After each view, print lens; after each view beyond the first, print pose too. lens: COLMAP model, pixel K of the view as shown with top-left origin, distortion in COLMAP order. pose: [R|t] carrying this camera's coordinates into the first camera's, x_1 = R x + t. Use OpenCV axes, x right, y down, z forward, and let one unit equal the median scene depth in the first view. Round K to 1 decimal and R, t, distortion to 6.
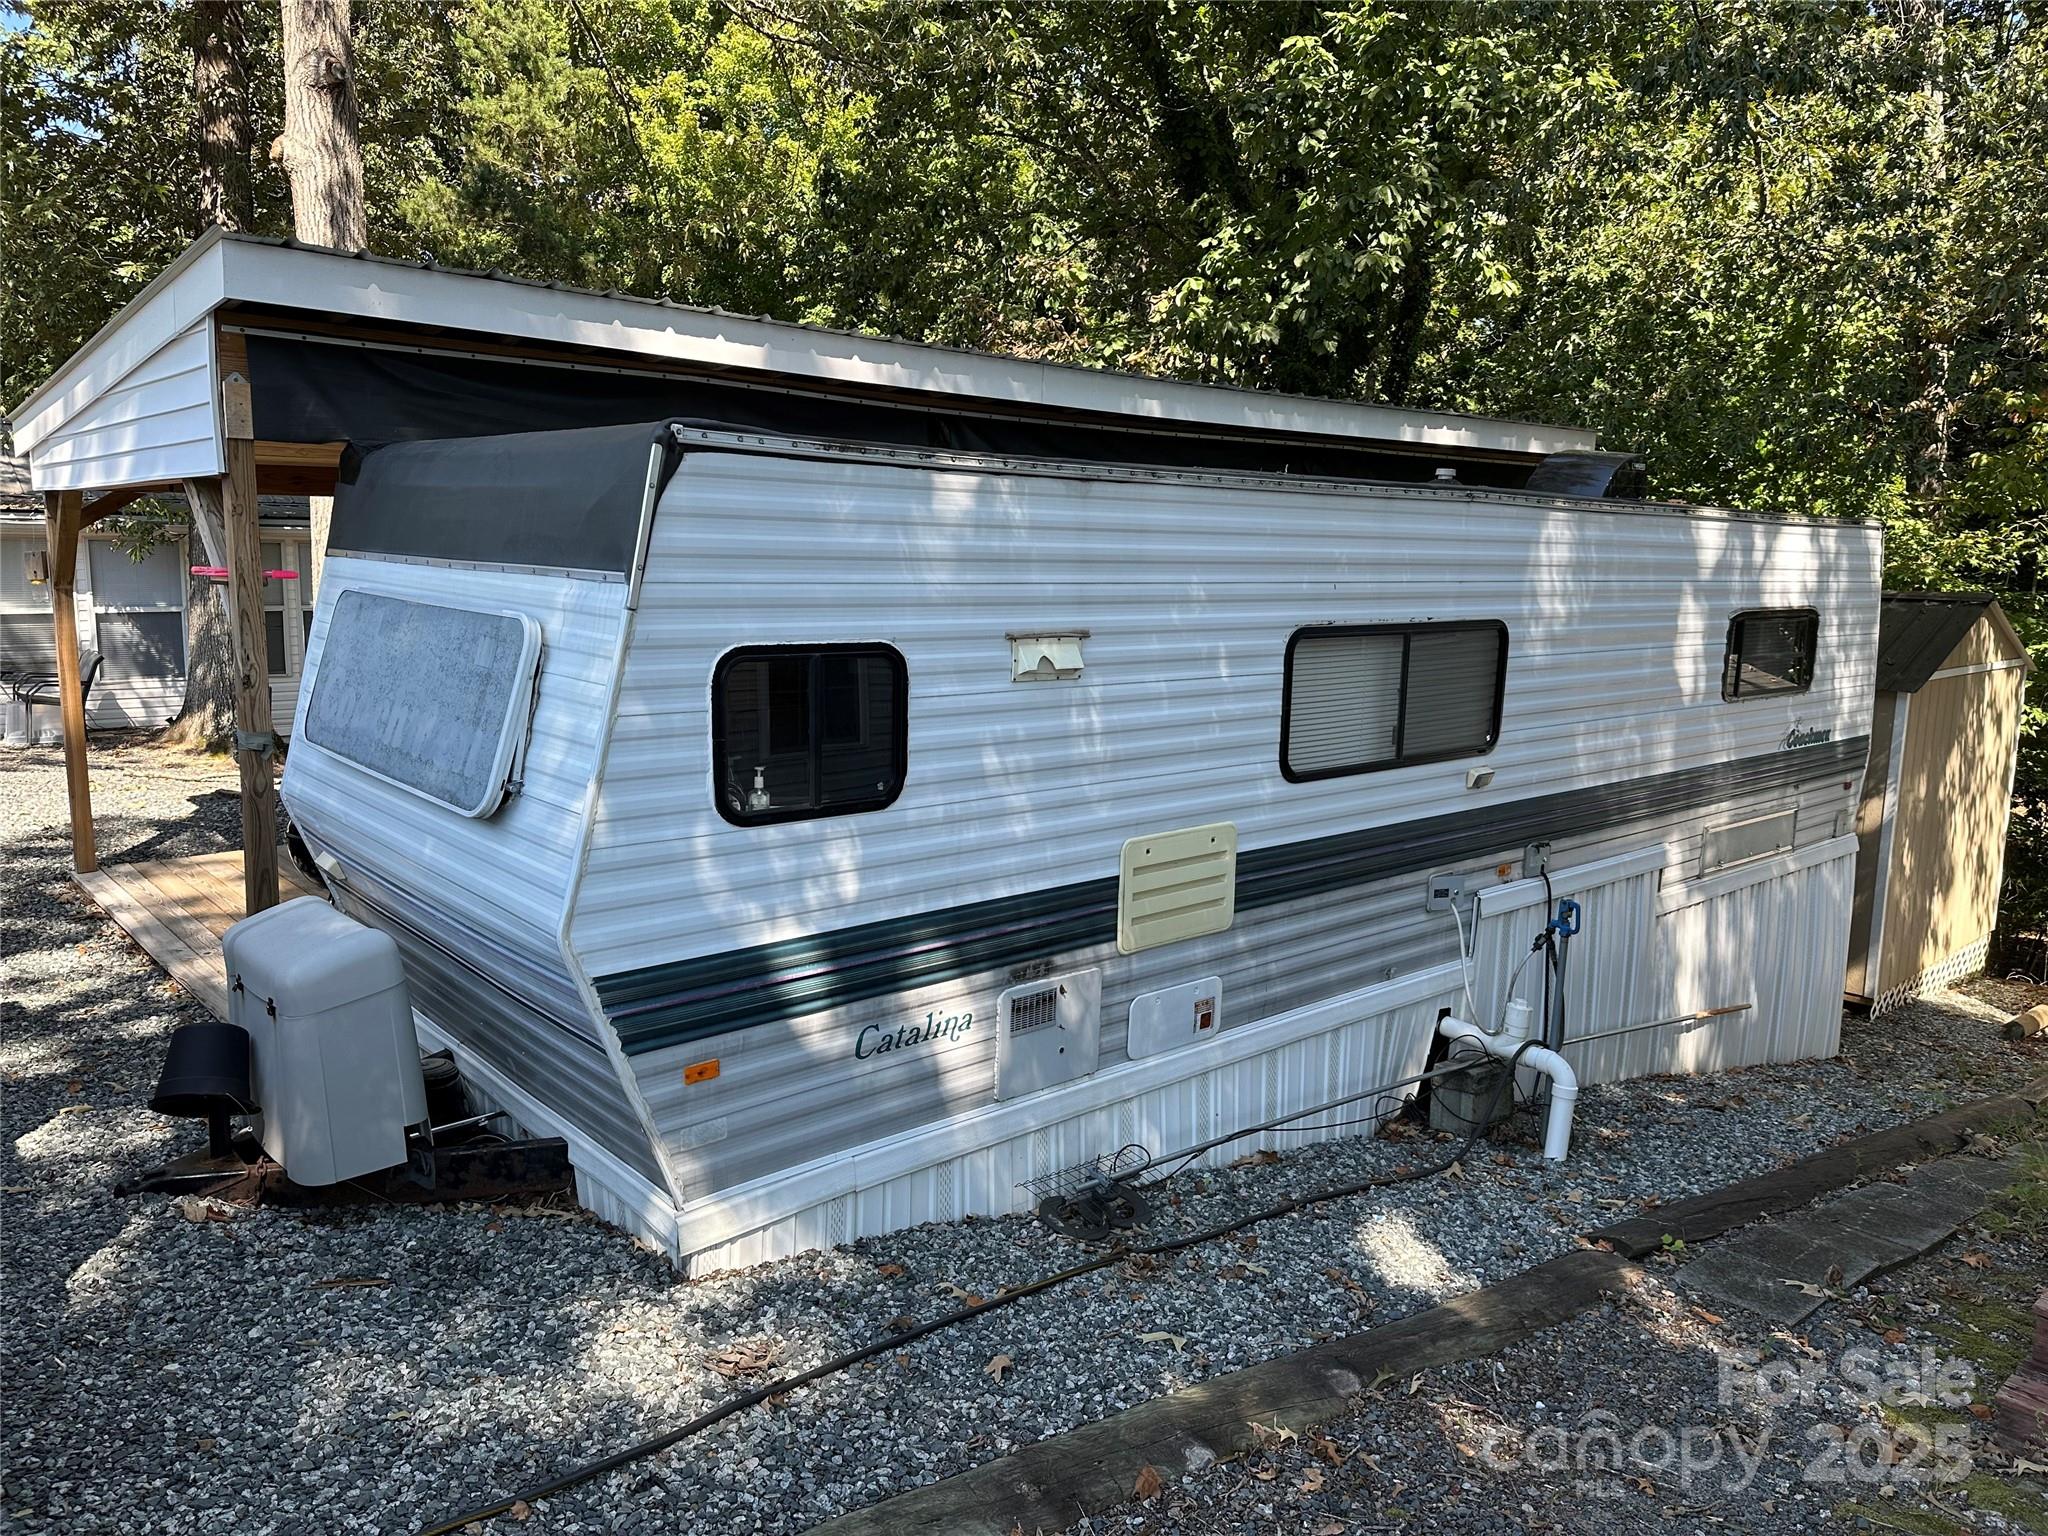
lens RADIAL K [[1434.9, 0, 1032.1], [0, 1434.9, 761.2], [0, 0, 1]] dist [0.072275, -0.104613]
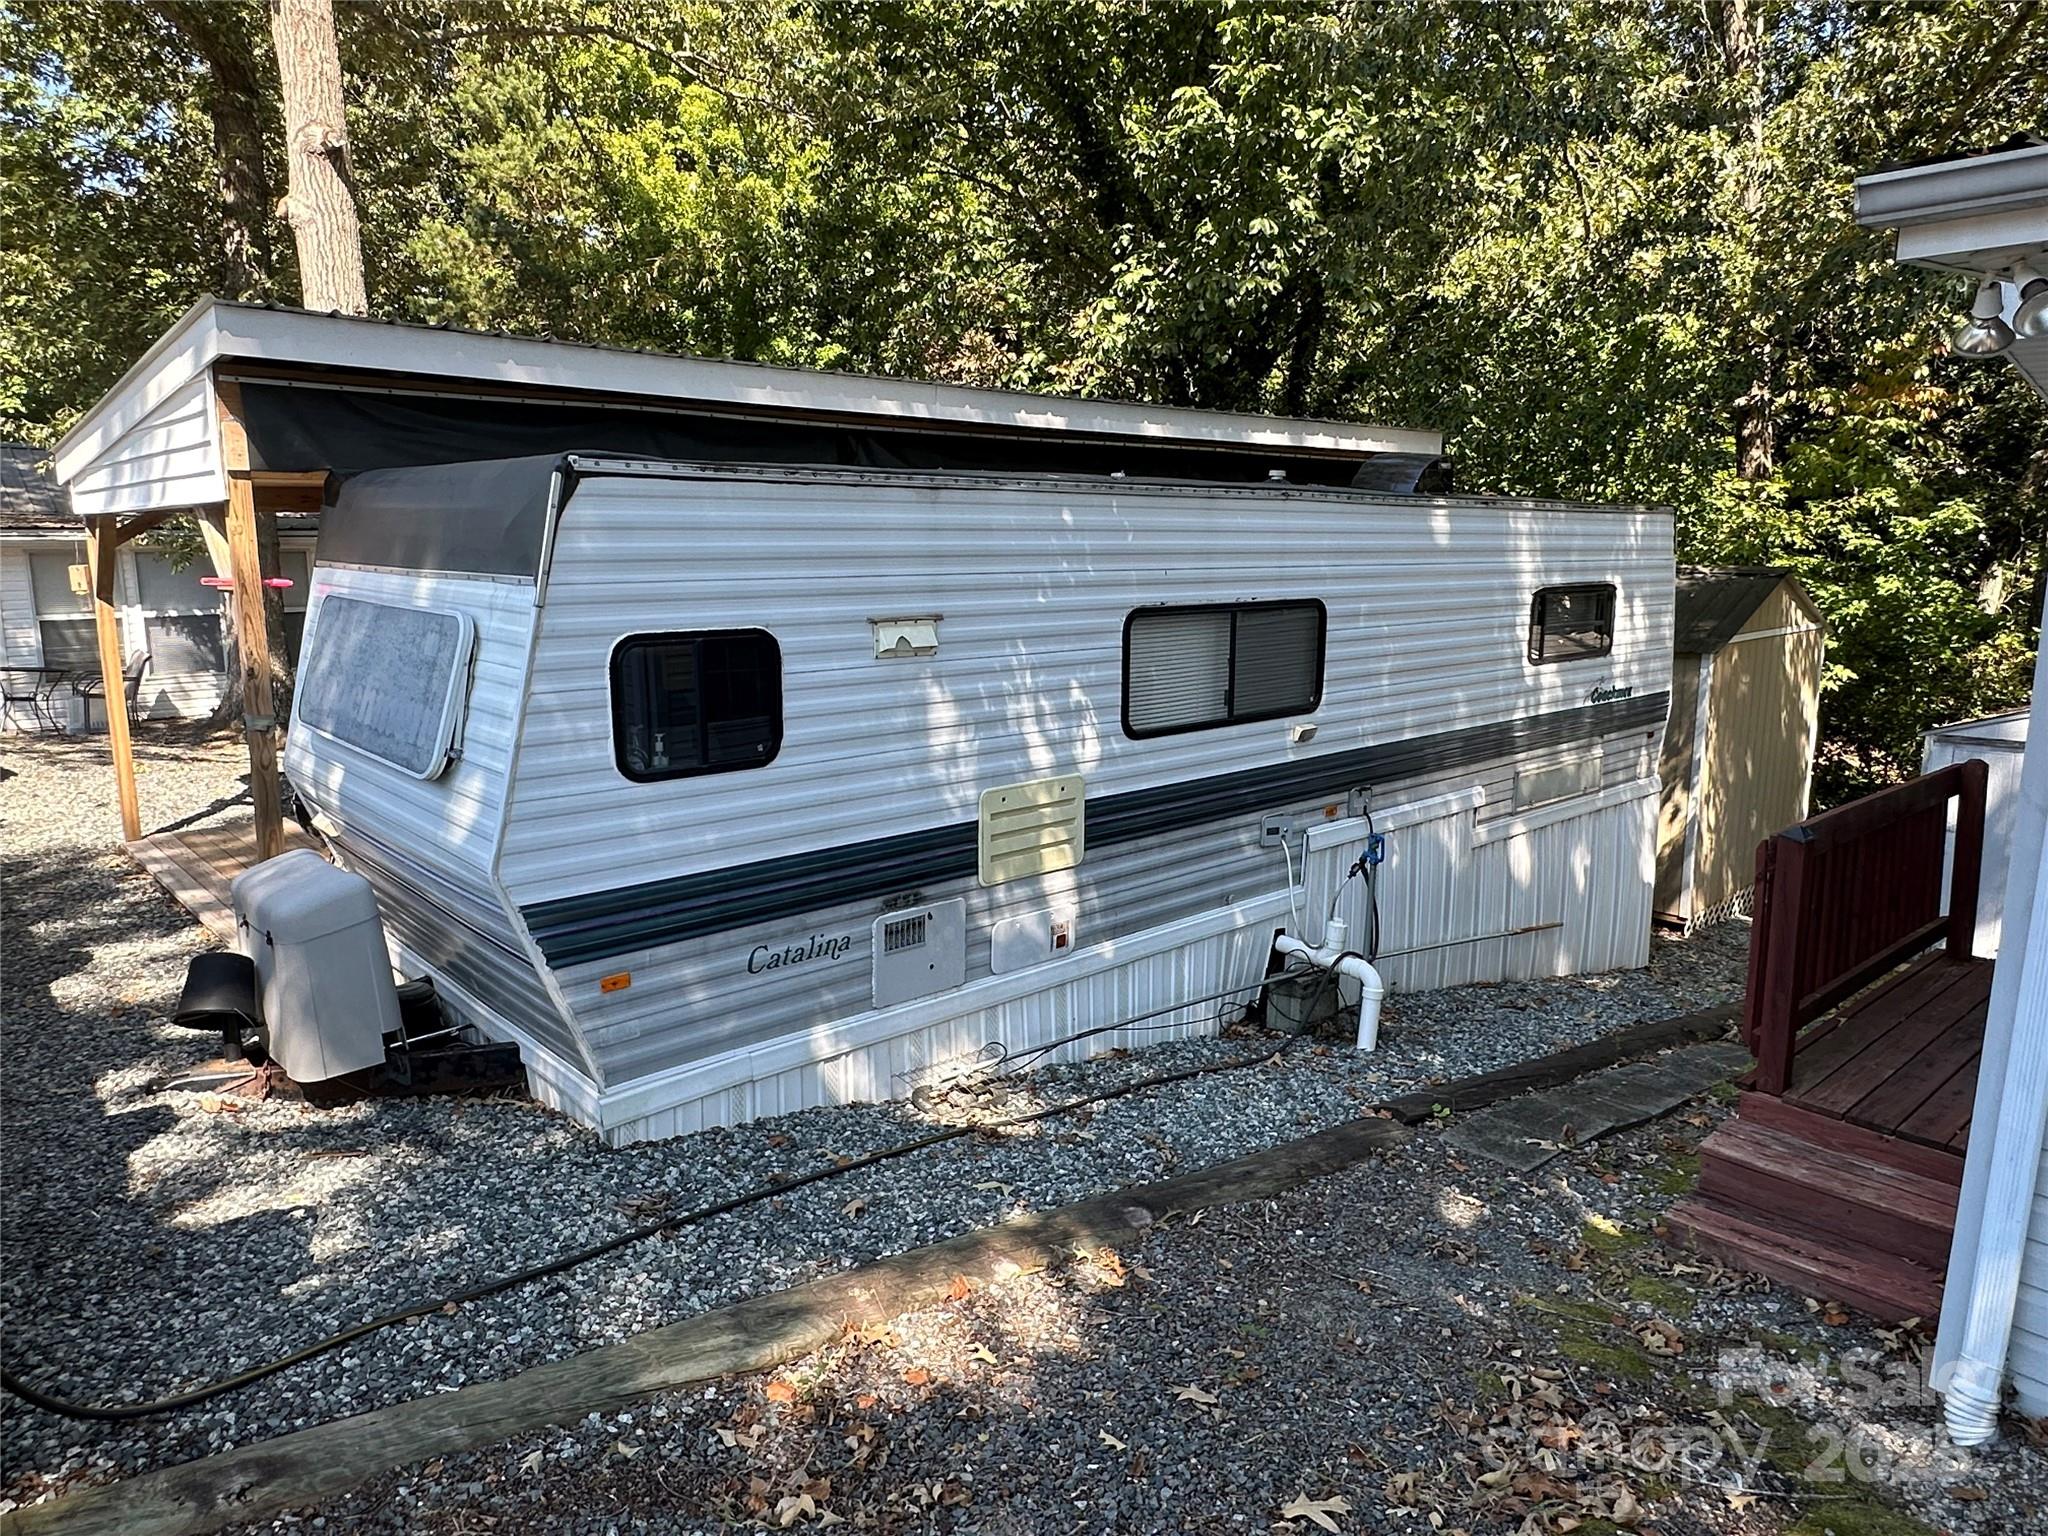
lens RADIAL K [[1308.3, 0, 1018.5], [0, 1308.3, 759.4], [0, 0, 1]] dist [-0.001556, -0.000982]
pose [[0.999745, -0.021417, 0.007124, 0.088268], [0.021263, 0.999555, 0.020923, 0.007558], [-0.007569, -0.020766, 0.999756, -0.089612]]
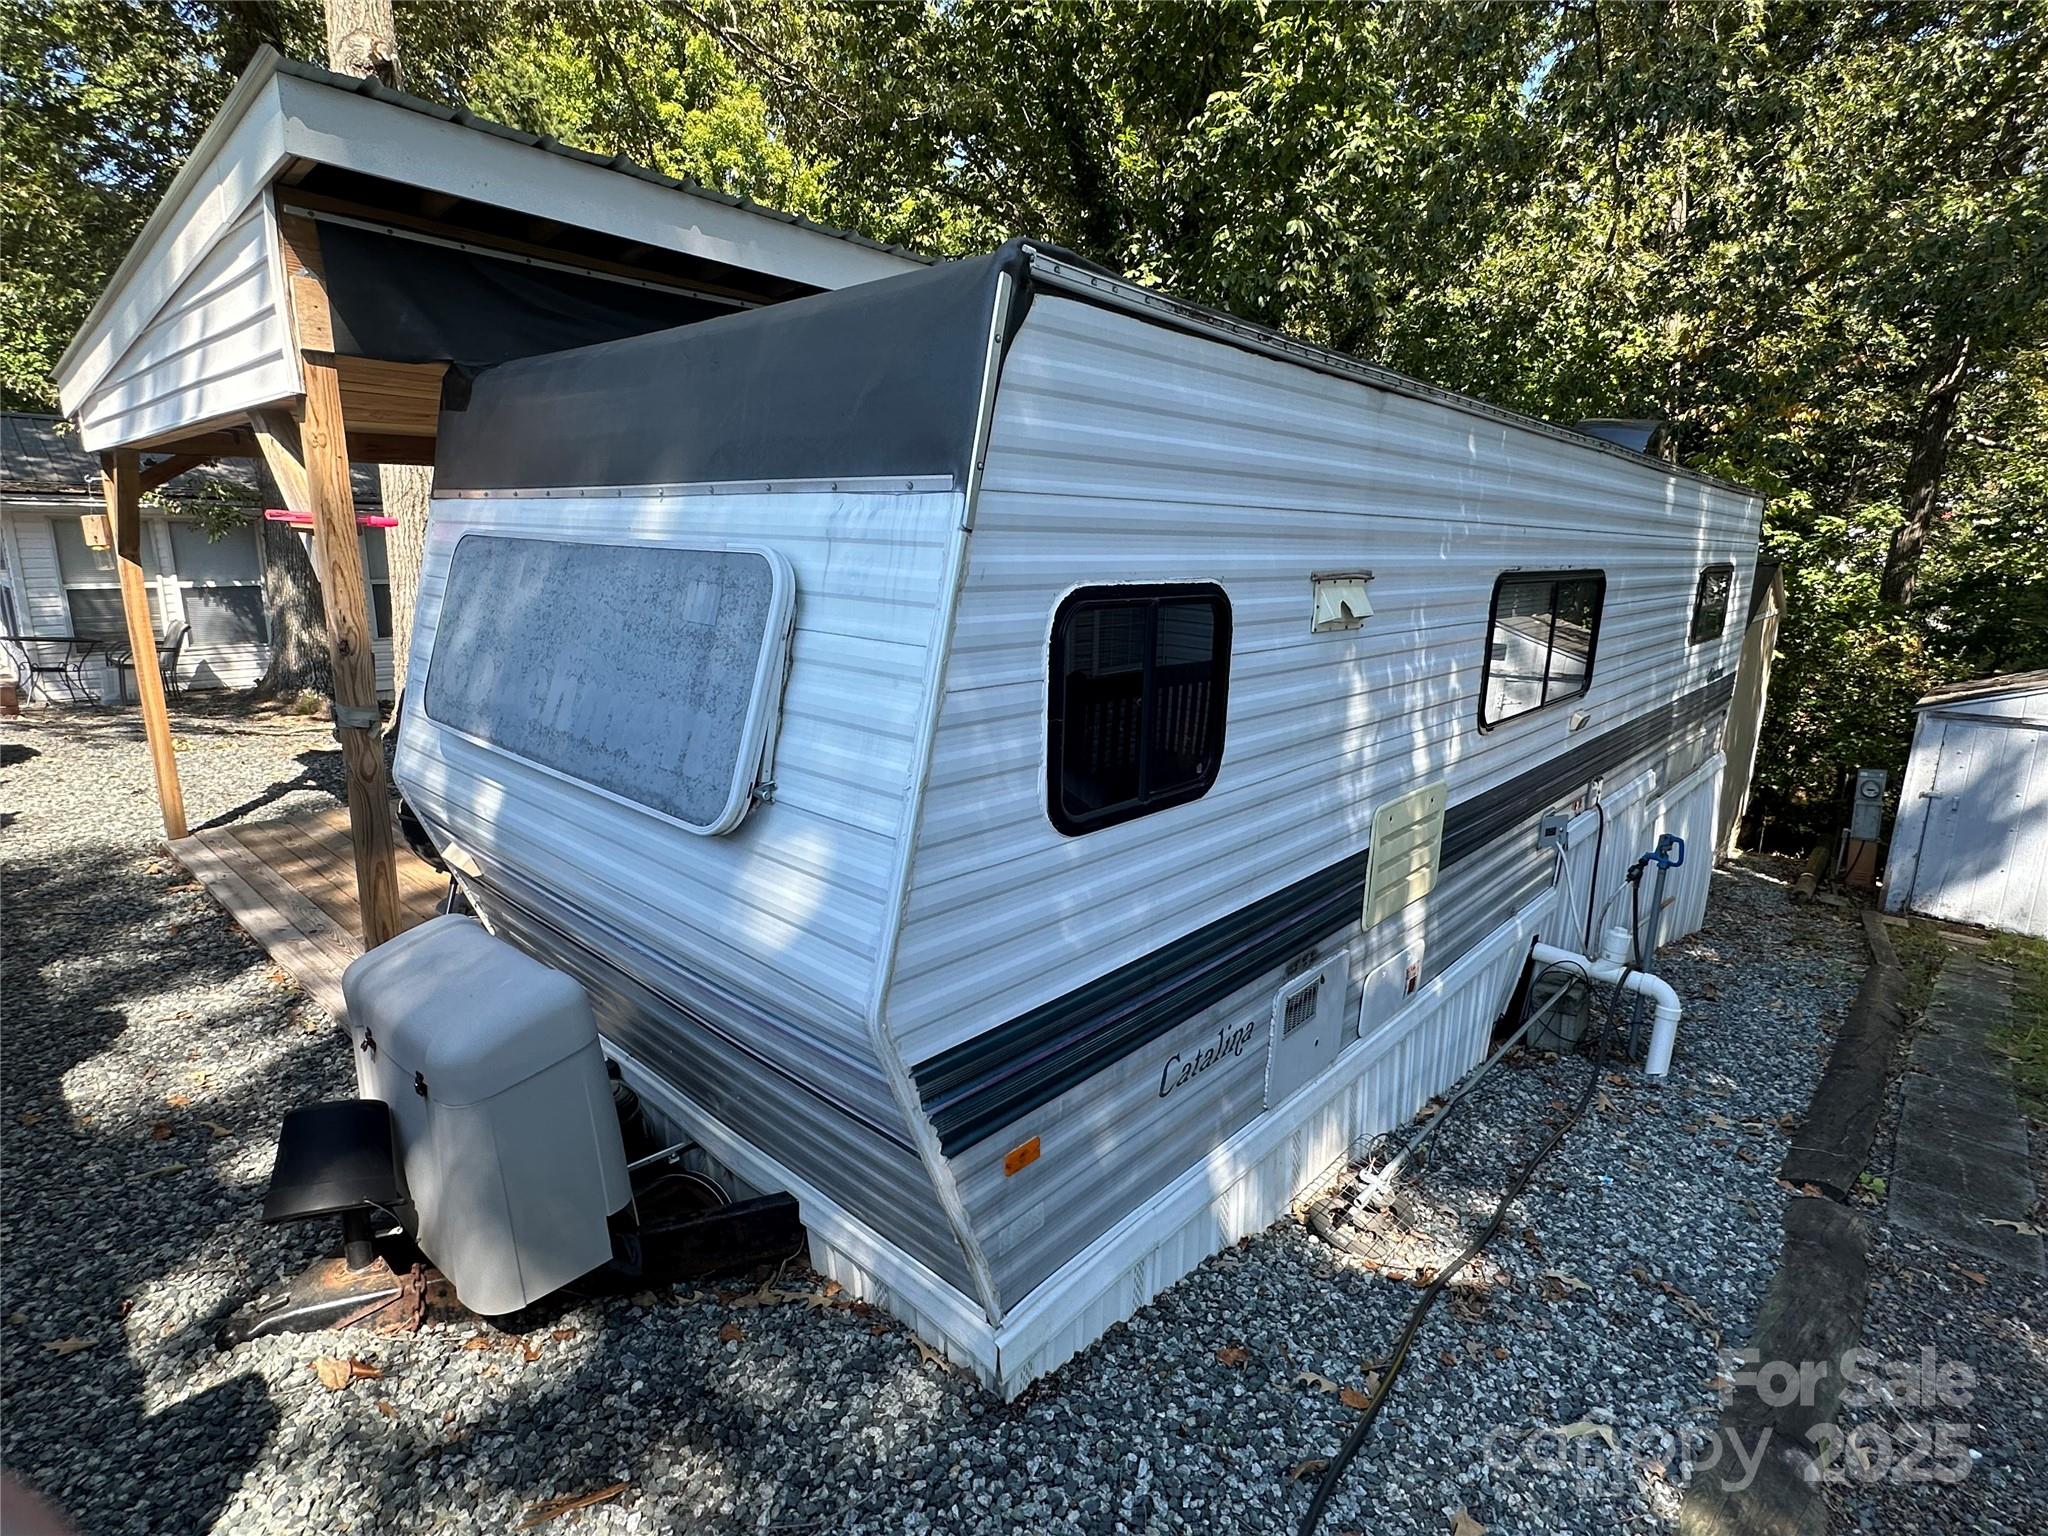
lens RADIAL K [[1025.1, 0, 1024.0], [0, 1025.1, 768.0], [0, 0, 1]] dist [-0.002107, -0.000612]
pose [[0.994436, -0.026868, 0.101858, -0.221861], [0.019374, 0.997080, 0.073862, -0.022347], [-0.103545, -0.071477, 0.992053, 0.382733]]
